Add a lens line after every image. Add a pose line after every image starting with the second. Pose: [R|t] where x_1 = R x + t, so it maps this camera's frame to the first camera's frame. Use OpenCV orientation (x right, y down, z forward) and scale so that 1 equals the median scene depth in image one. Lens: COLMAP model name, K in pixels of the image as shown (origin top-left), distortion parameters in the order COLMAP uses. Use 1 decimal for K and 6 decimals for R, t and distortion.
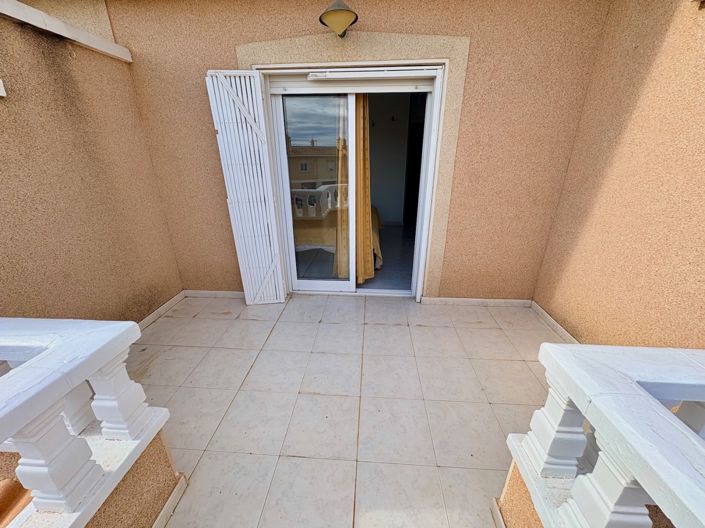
lens RADIAL K [[279.1, 0, 352.5], [0, 279.1, 264.0], [0, 0, 1]] dist [-0.000648, 0.000111]
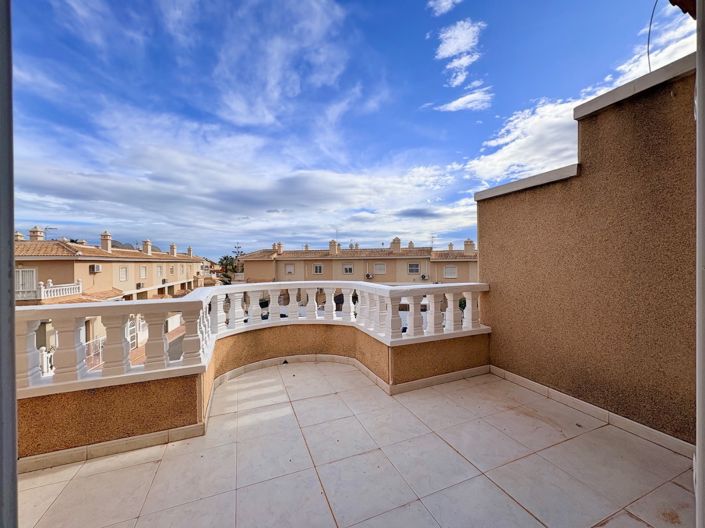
lens RADIAL K [[279.1, 0, 352.5], [0, 279.1, 264.0], [0, 0, 1]] dist [-0.000648, 0.000111]
pose [[-0.898696, 0.019493, -0.438138, 0.290025], [-0.145782, 0.928928, 0.340352, -0.417432], [0.413633, 0.369746, -0.831983, 1.532818]]
